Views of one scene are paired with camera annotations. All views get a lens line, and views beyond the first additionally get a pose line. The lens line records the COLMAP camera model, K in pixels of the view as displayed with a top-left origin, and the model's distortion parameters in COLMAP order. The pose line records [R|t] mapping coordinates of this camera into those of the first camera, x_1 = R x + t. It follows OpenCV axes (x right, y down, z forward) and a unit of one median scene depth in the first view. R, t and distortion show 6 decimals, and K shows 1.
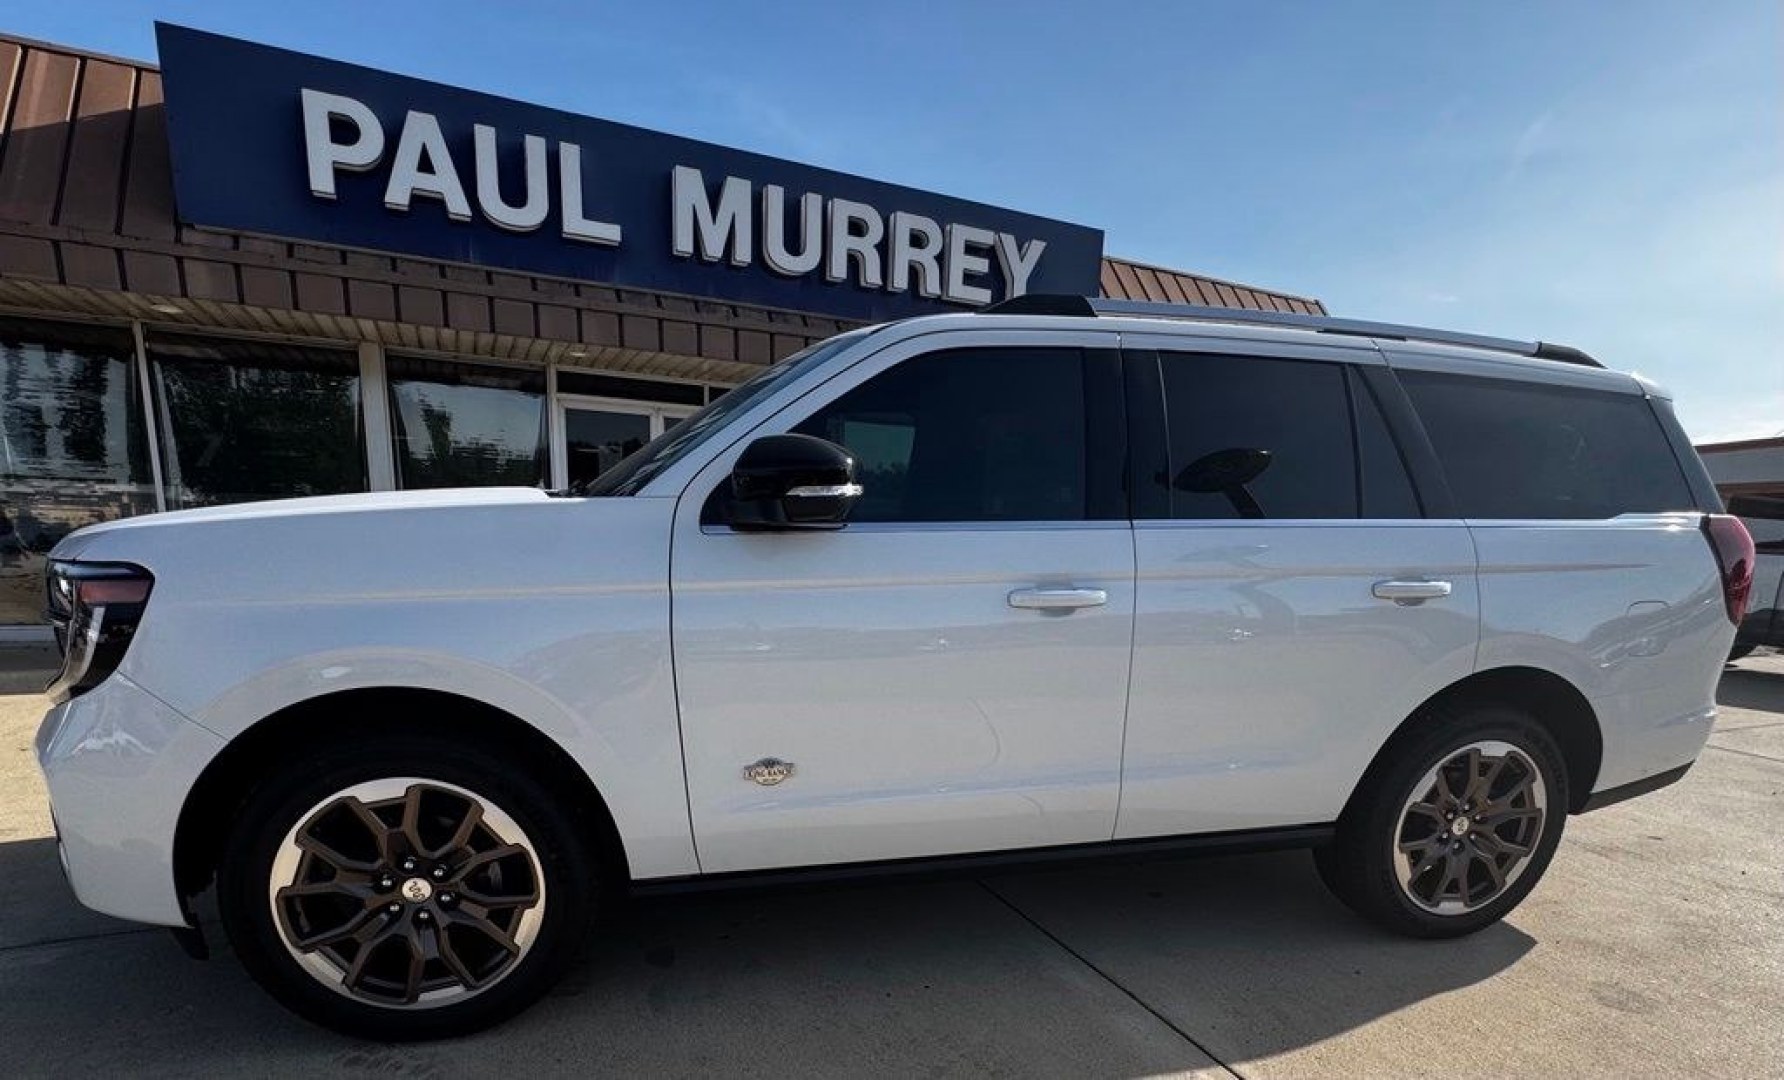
lens RADIAL K [[750.3, 0, 808.7], [0, 750.3, 635.4], [0, 0, 1]] dist [-0.000050, -0.000564]
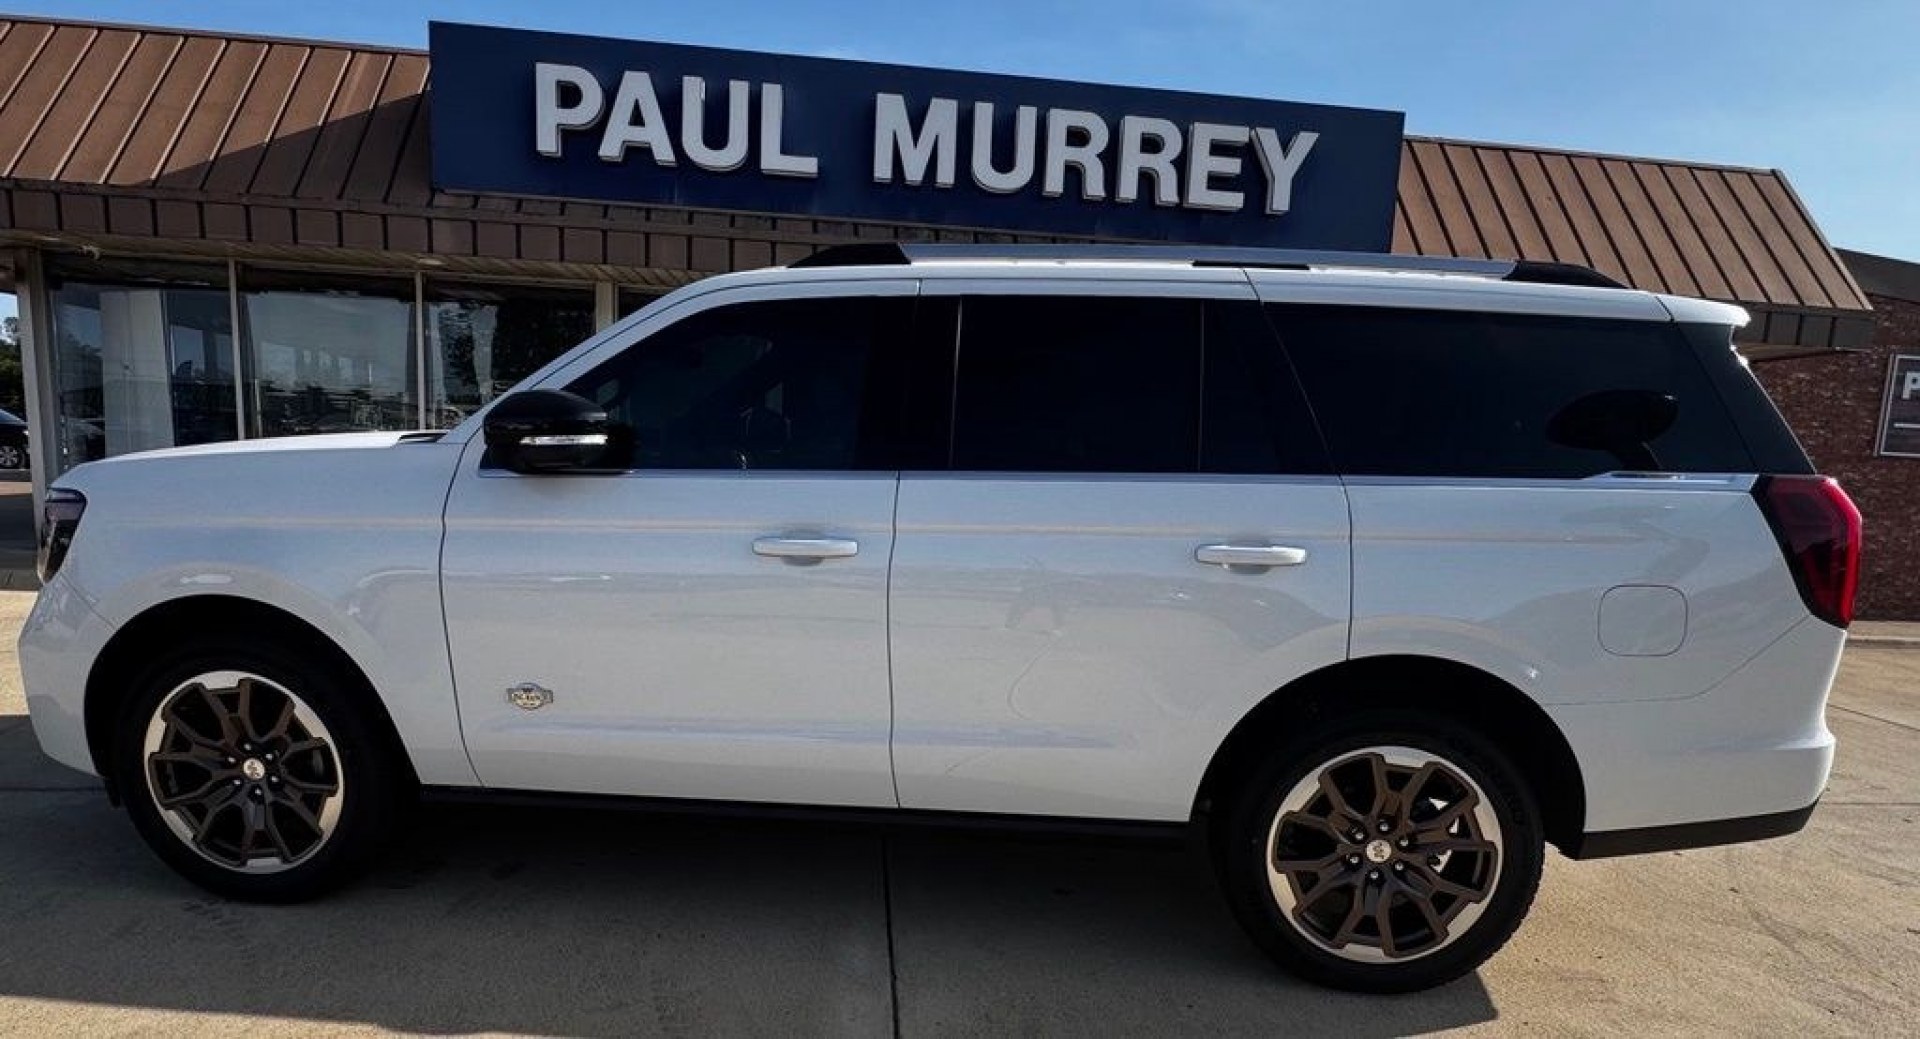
lens RADIAL K [[869.5, 0, 960.0], [0, 869.5, 519.5], [0, 0, 1]] dist [-0.001026, -0.000133]
pose [[0.964388, 0.033709, -0.262333, 0.301155], [-0.052552, 0.996491, -0.065145, -0.007946], [0.259217, 0.076612, 0.962776, -0.021584]]
